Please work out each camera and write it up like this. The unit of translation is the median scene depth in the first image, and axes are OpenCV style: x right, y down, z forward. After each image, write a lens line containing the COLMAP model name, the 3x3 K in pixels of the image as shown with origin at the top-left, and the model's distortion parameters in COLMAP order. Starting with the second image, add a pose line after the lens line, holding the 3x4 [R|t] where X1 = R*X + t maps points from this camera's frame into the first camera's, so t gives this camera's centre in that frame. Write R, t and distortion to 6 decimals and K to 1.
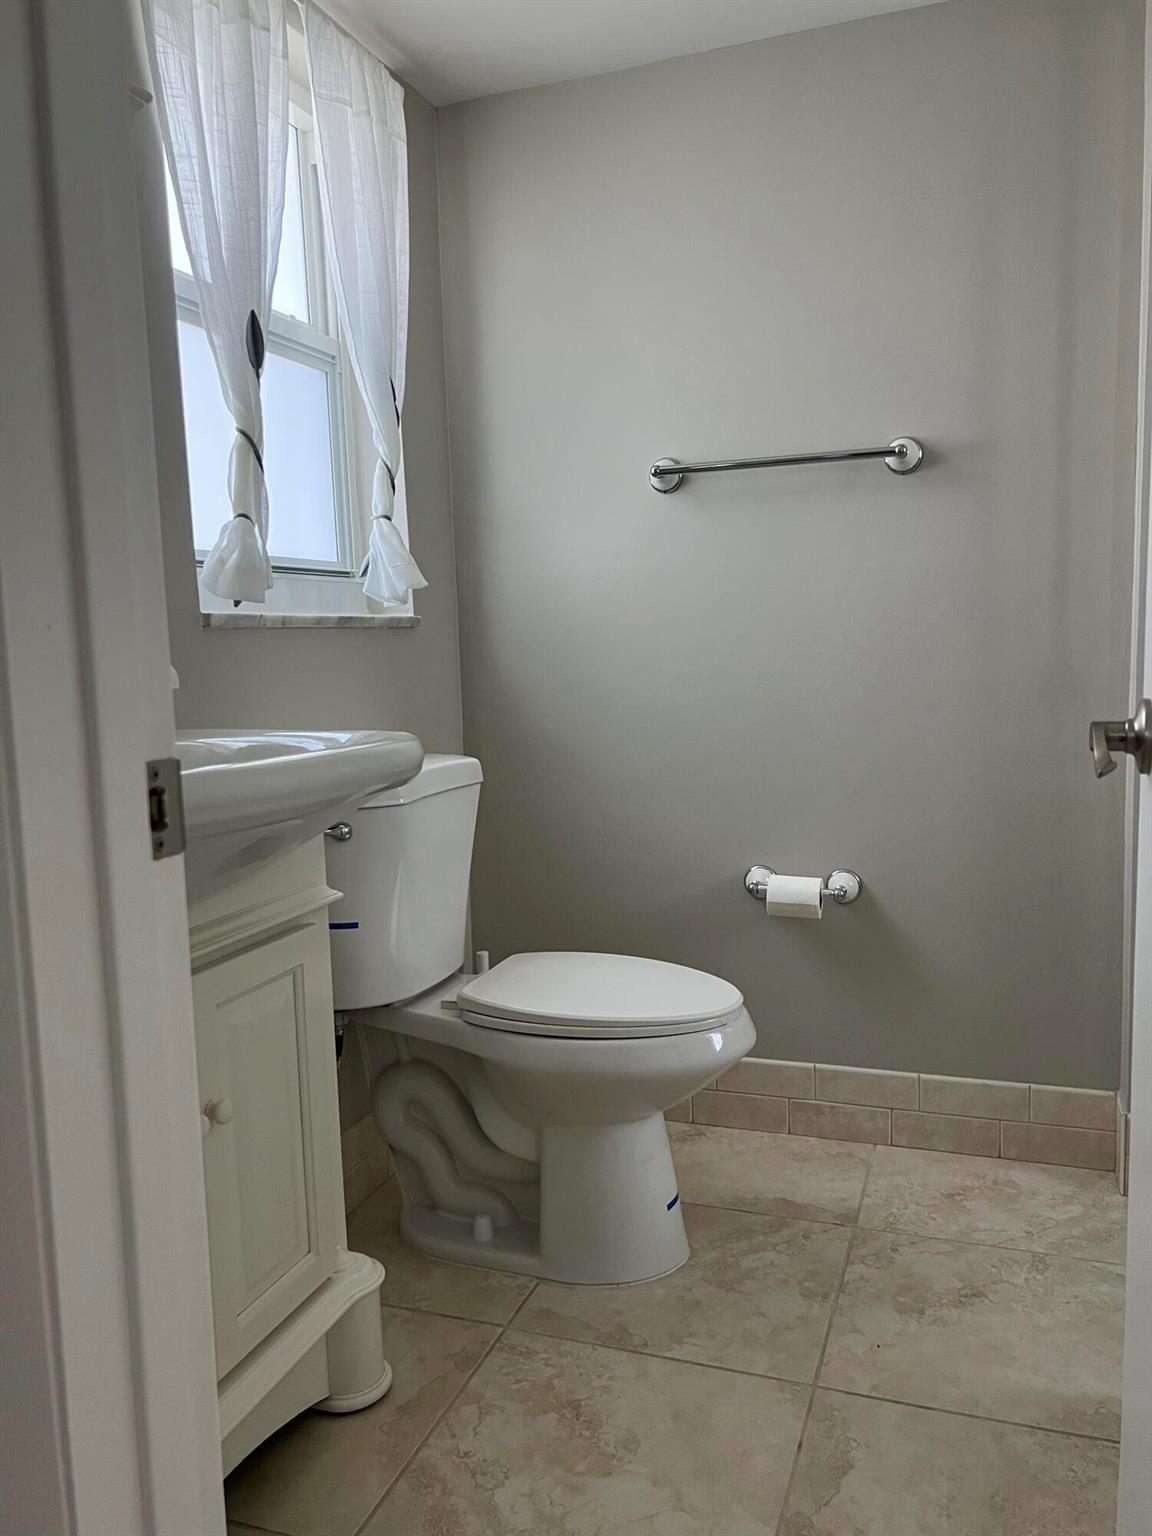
lens RADIAL K [[1162.3, 0, 576.0], [0, 1162.3, 768.0], [0, 0, 1]] dist [0.050366, -0.060612]
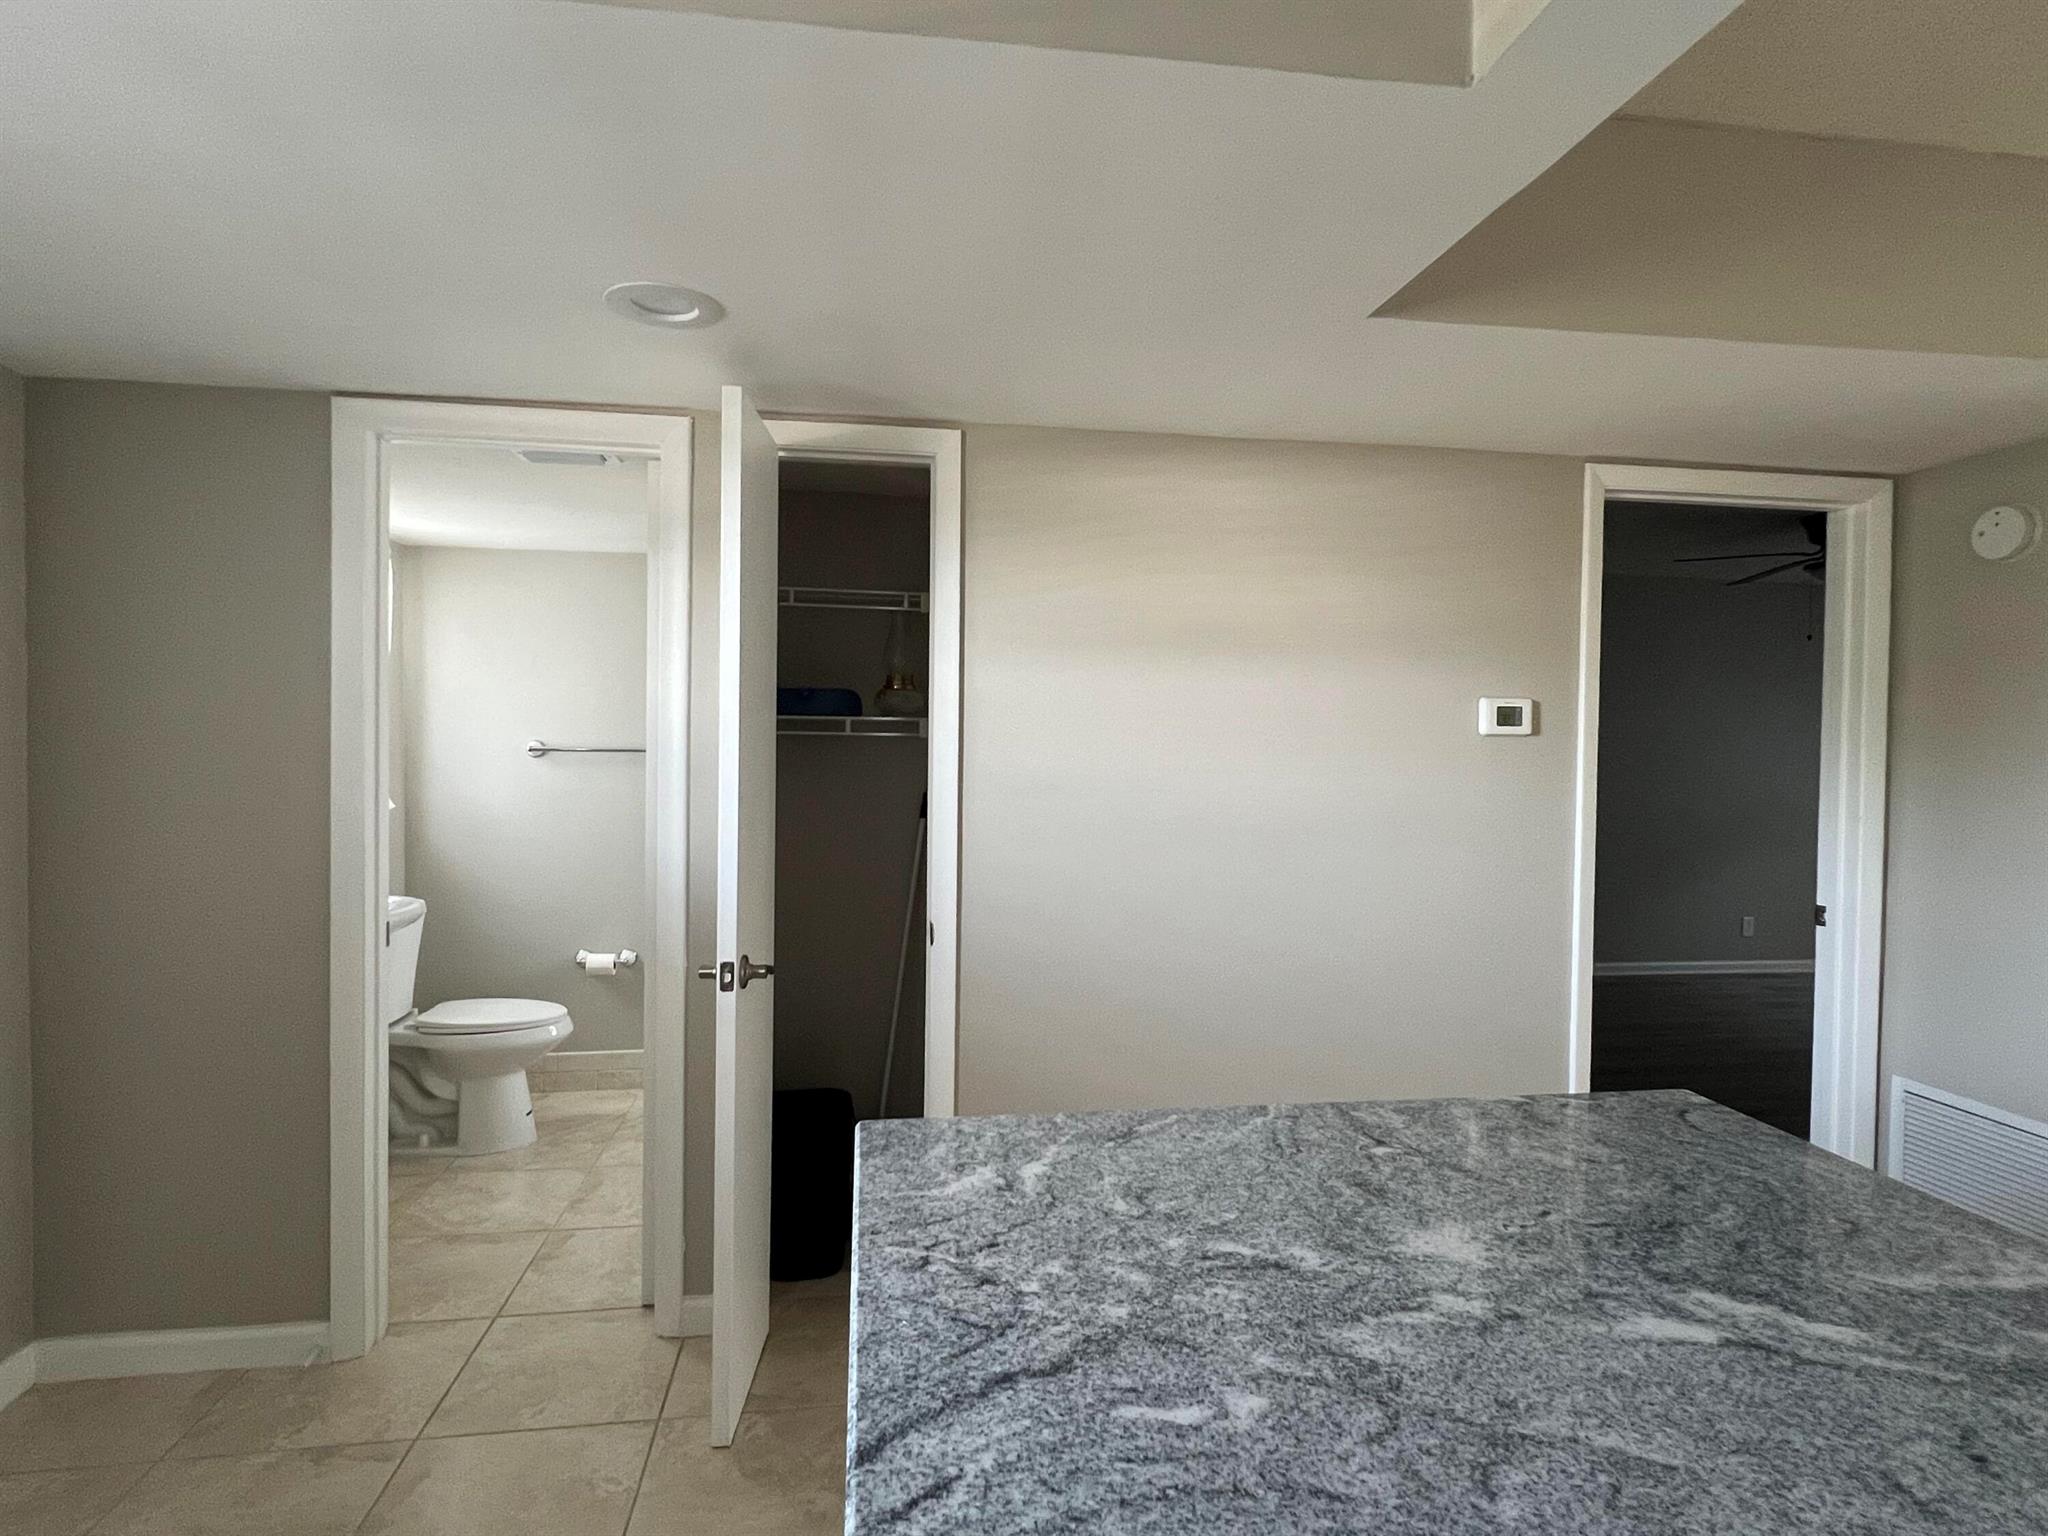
lens RADIAL K [[1089.0, 0, 1015.7], [0, 1089.0, 759.5], [0, 0, 1]] dist [0.003445, 0.001228]
pose [[0.881455, 0.033367, 0.471088, -0.086610], [0.012947, 0.995419, -0.094729, -0.059887], [-0.472091, 0.089598, 0.876985, -1.130932]]
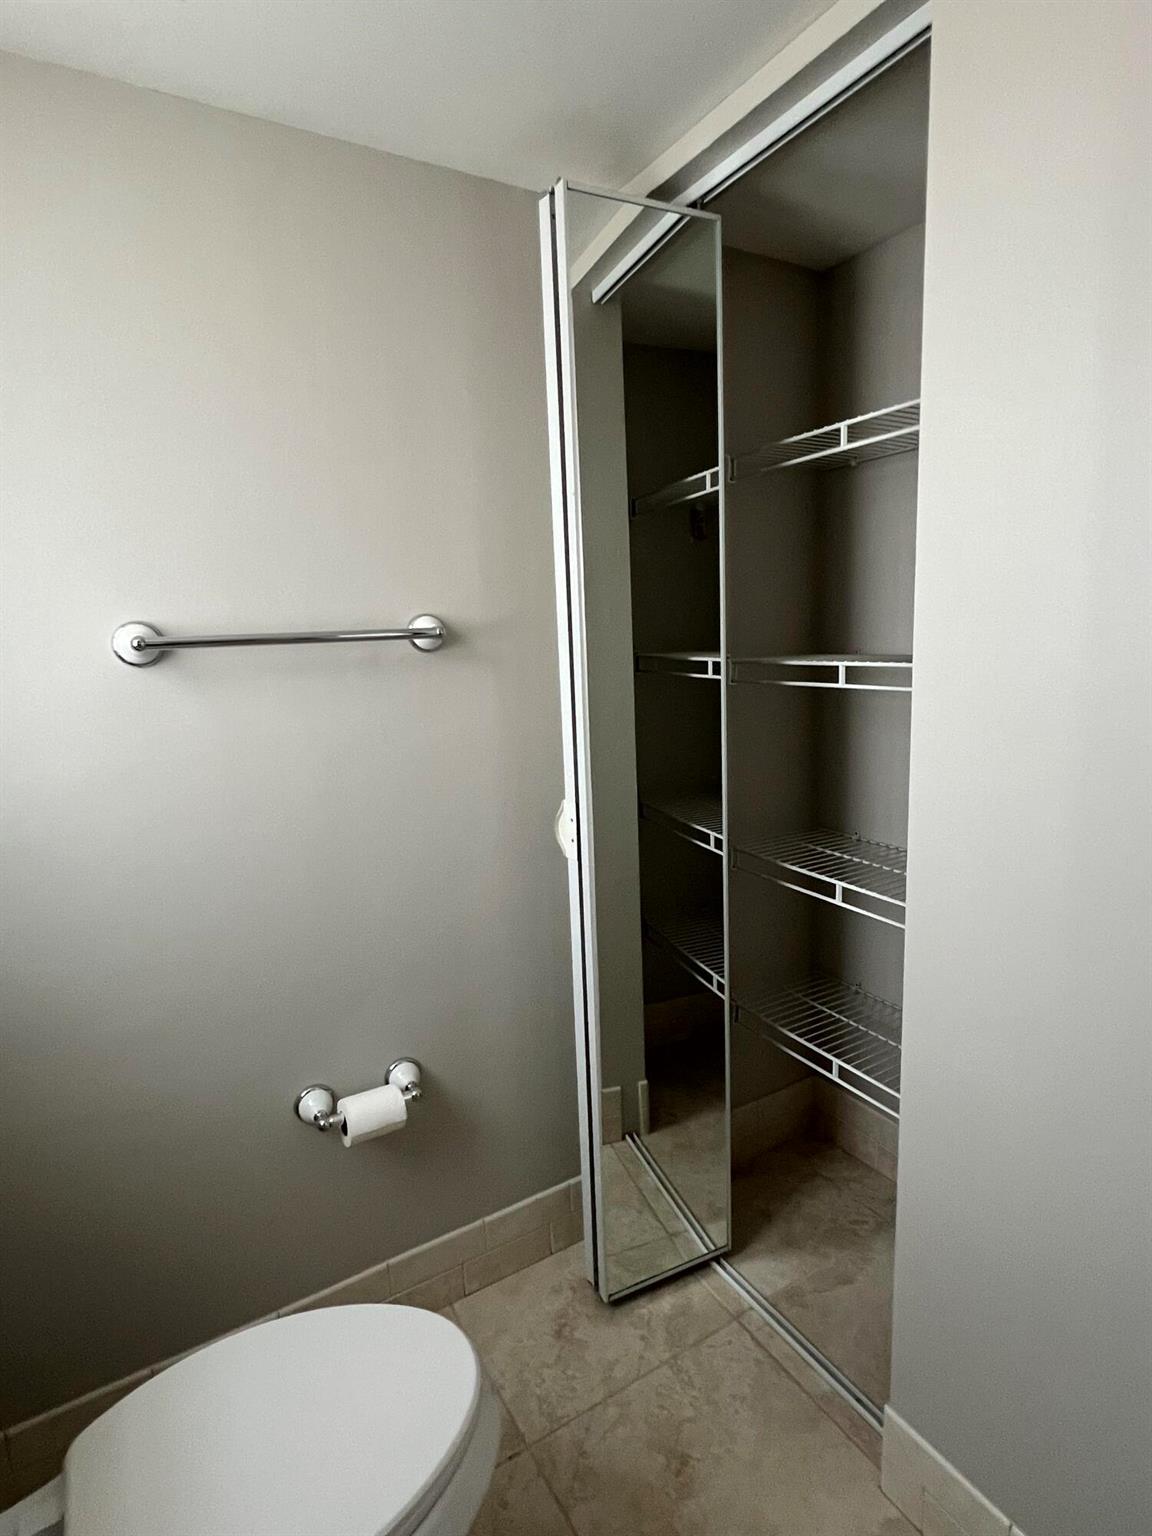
lens RADIAL K [[816.7, 0, 576.0], [0, 816.7, 768.0], [0, 0, 1]] dist [0.003445, 0.001228]
pose [[0.636670, -0.128012, 0.760437, -0.181823], [0.104295, 0.991359, 0.079565, -0.215485], [-0.764051, 0.028654, 0.644519, 0.519941]]
